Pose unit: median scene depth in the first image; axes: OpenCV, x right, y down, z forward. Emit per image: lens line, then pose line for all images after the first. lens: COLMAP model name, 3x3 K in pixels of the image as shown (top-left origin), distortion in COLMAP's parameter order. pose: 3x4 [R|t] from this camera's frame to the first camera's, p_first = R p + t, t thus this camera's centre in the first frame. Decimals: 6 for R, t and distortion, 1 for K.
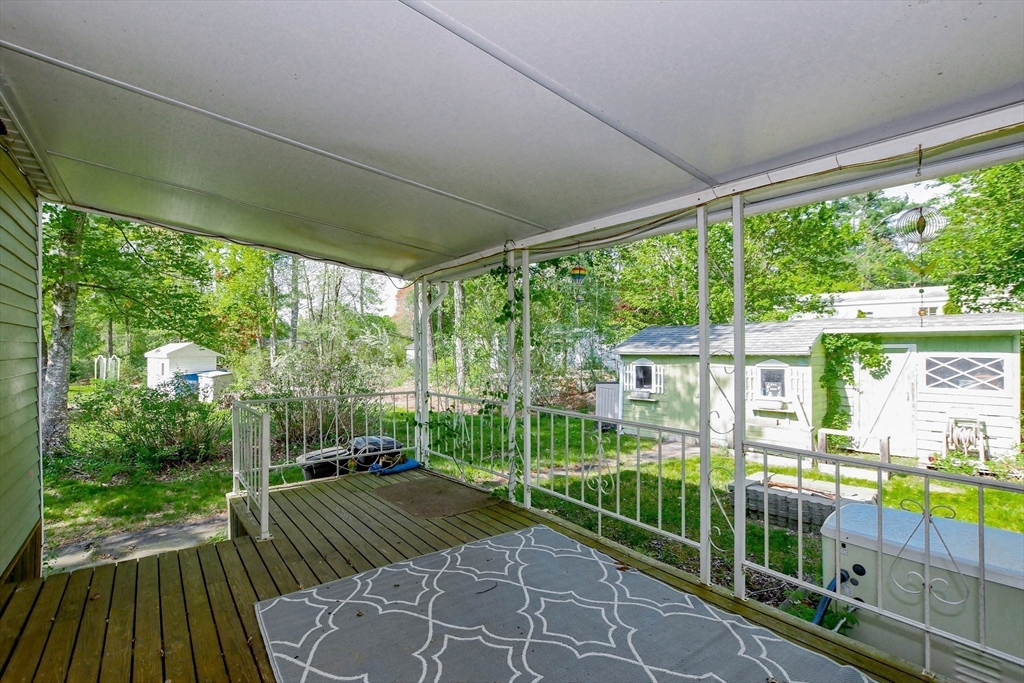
lens RADIAL K [[452.4, 0, 511.1], [0, 452.4, 344.7], [0, 0, 1]] dist [-0.030879, 0.004785]
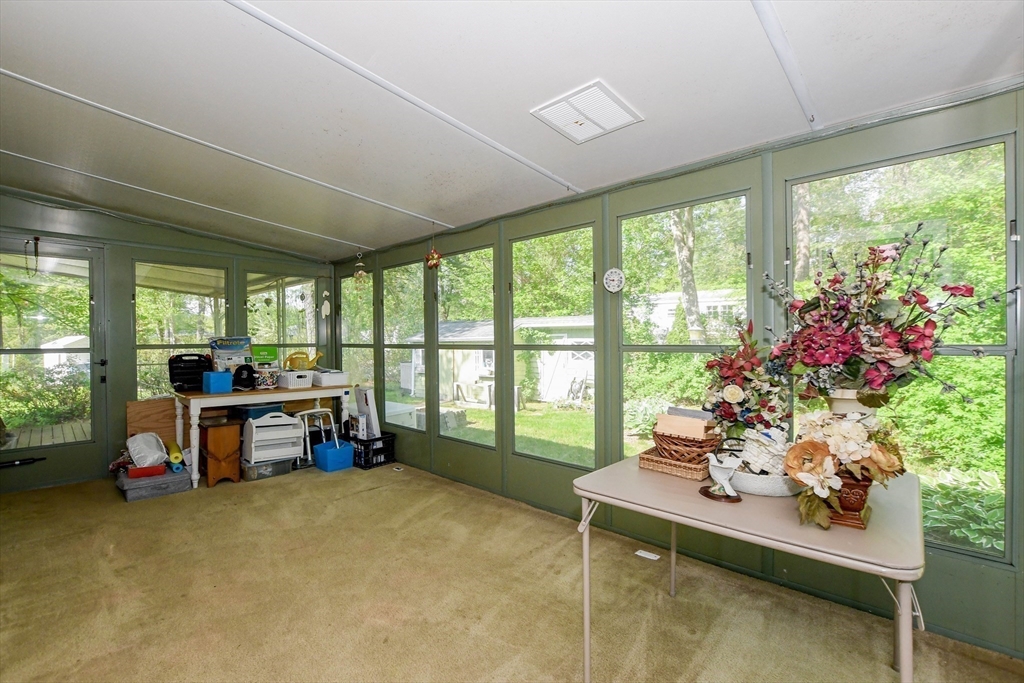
lens RADIAL K [[452.4, 0, 513.3], [0, 452.4, 340.3], [0, 0, 1]] dist [-0.030879, 0.004785]
pose [[0.990550, -0.006672, 0.136990, 0.467827], [0.005497, 0.999945, 0.008953, 0.006783], [-0.137042, -0.008115, 0.990532, -0.592402]]
